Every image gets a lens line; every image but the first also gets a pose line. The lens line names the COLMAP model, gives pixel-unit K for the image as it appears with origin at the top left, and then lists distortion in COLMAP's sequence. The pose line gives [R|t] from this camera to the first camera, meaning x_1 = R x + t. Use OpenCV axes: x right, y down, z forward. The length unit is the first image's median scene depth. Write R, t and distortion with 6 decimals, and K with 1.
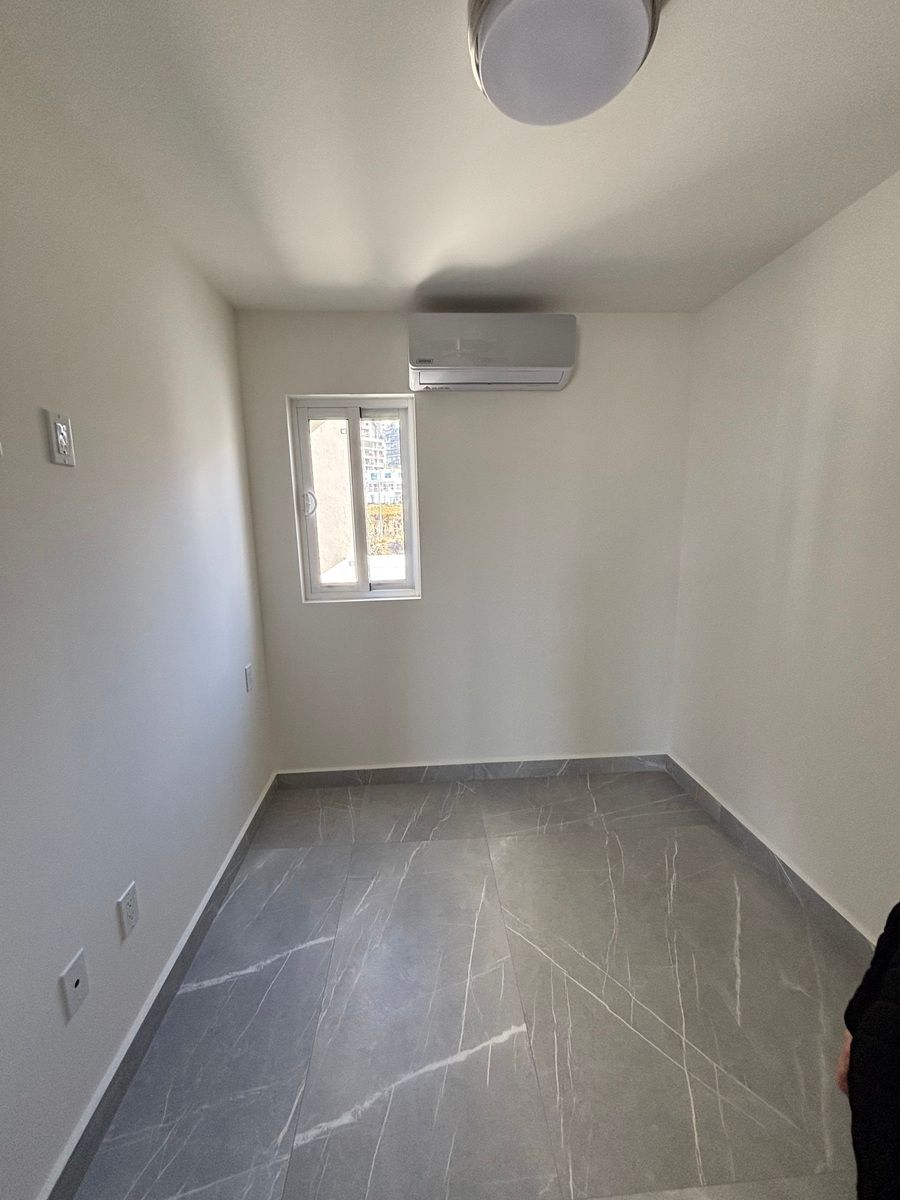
lens RADIAL K [[484.1, 0, 450.0], [0, 484.1, 600.0], [0, 0, 1]] dist [0.000627, 0.000063]
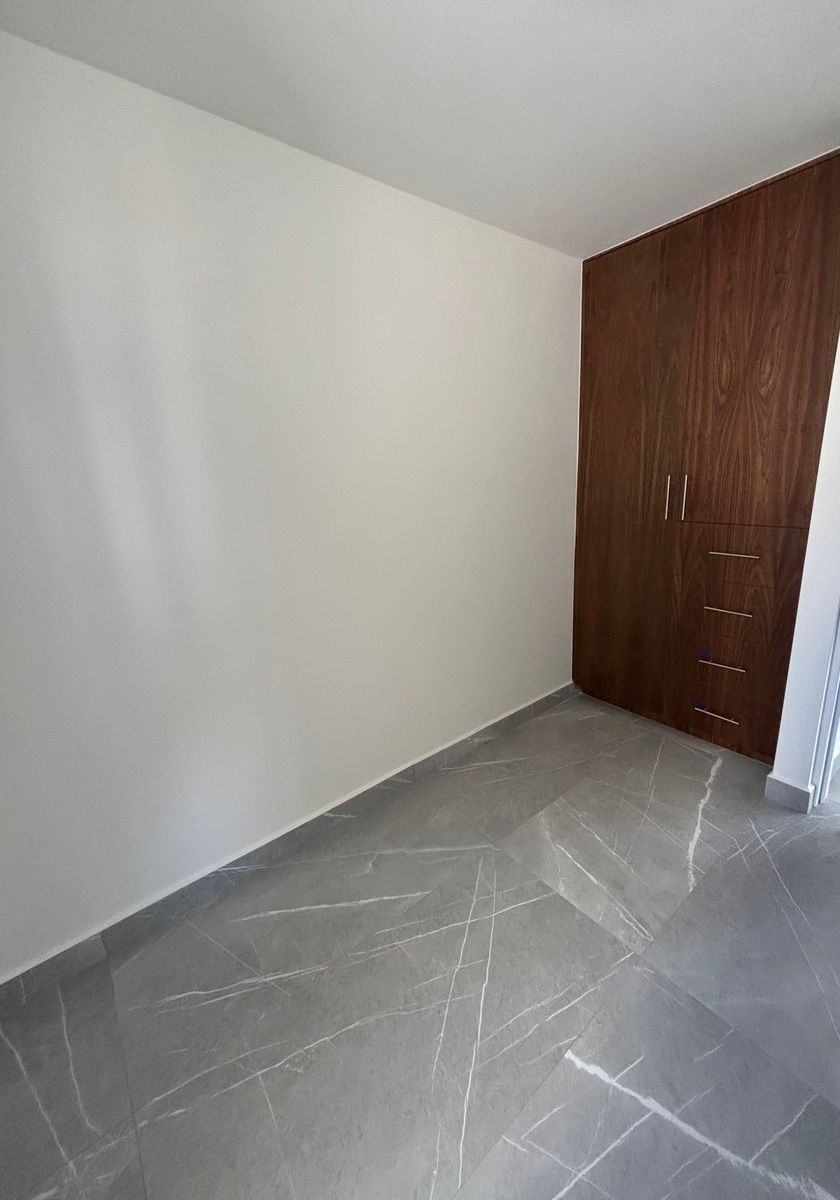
lens RADIAL K [[490.6, 0, 420.0], [0, 490.6, 600.0], [0, 0, 1]] dist [-0.000366, -0.000038]
pose [[-0.579688, -0.160779, 0.798819, -0.245430], [0.192049, 0.925764, 0.325696, -0.207398], [-0.791883, 0.342215, -0.505776, 1.249243]]
